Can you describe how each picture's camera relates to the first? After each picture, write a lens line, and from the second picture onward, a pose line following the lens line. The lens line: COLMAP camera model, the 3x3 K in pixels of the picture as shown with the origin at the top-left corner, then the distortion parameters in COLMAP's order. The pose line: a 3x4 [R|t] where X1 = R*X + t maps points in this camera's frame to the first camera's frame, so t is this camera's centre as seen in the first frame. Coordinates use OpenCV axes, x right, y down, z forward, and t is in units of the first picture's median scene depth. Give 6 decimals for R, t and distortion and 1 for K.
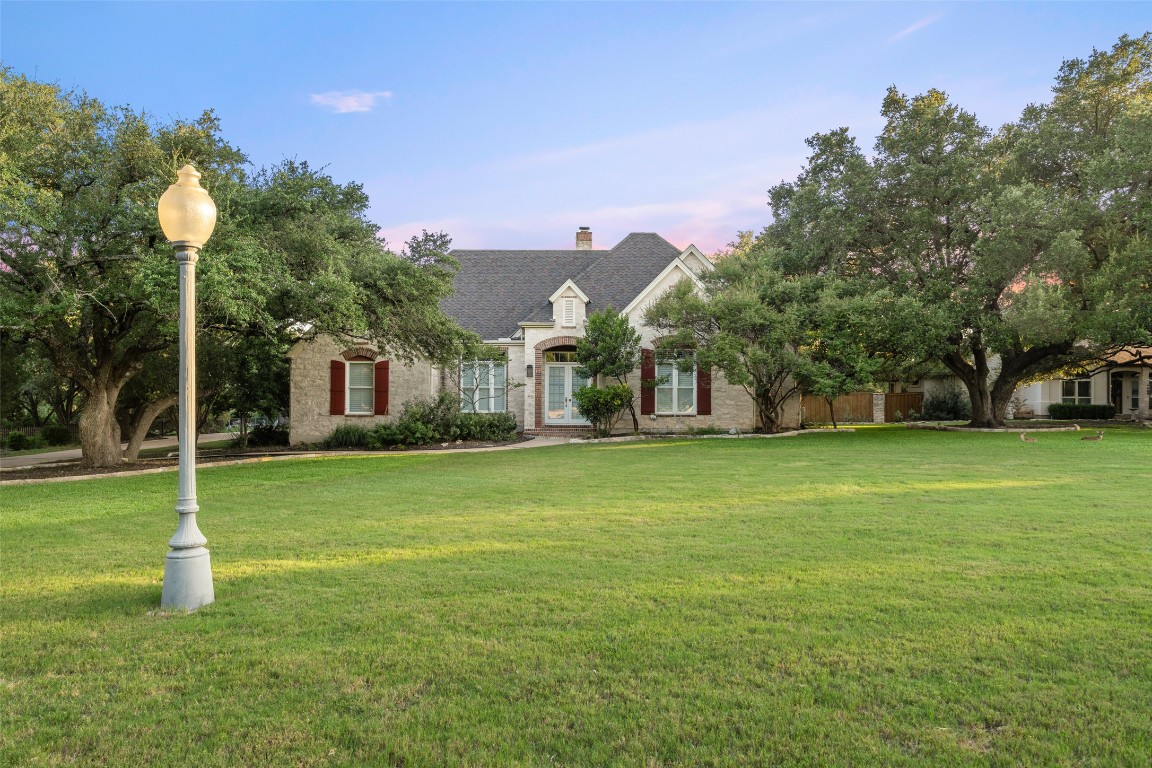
lens RADIAL K [[752.9, 0, 573.0], [0, 752.9, 375.9], [0, 0, 1]] dist [0.003462, 0.001154]
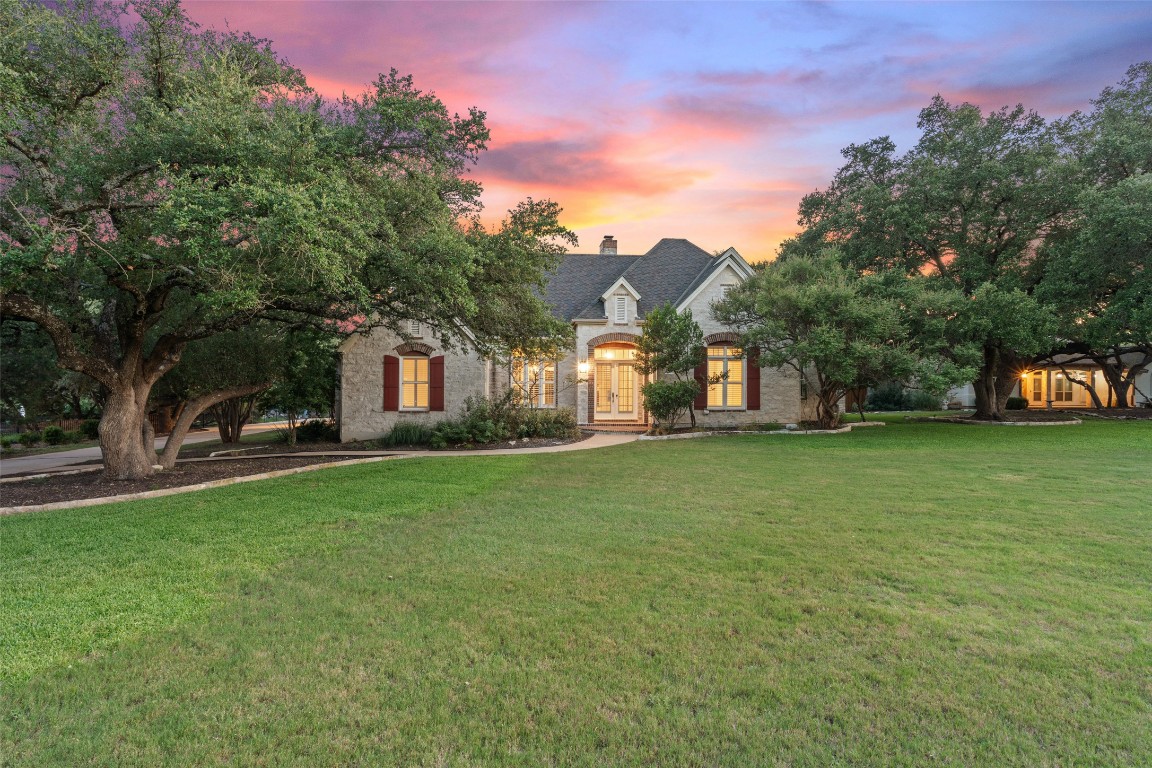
lens RADIAL K [[570.9, 0, 578.6], [0, 570.9, 380.2], [0, 0, 1]] dist [-0.006636, 0.001189]
pose [[0.996385, 0.001599, 0.084939, -0.133489], [-0.002620, 0.999926, 0.011907, 0.002251], [-0.084914, -0.012086, 0.996315, 0.242488]]
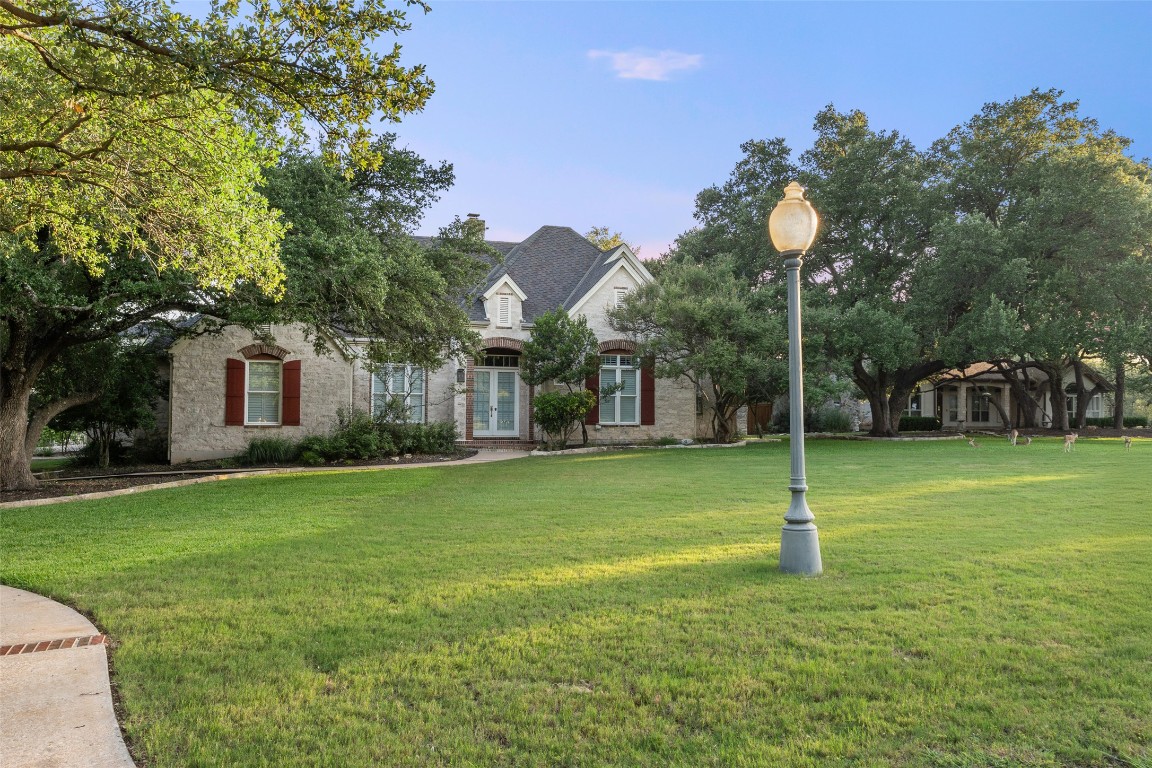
lens RADIAL K [[889.1, 0, 583.1], [0, 889.1, 384.6], [0, 0, 1]] dist [-0.003130, -0.004396]
pose [[0.945940, 0.013239, 0.324072, -0.268600], [-0.012438, 0.999912, -0.004544, 0.007255], [-0.324103, 0.000267, 0.946022, -0.031427]]
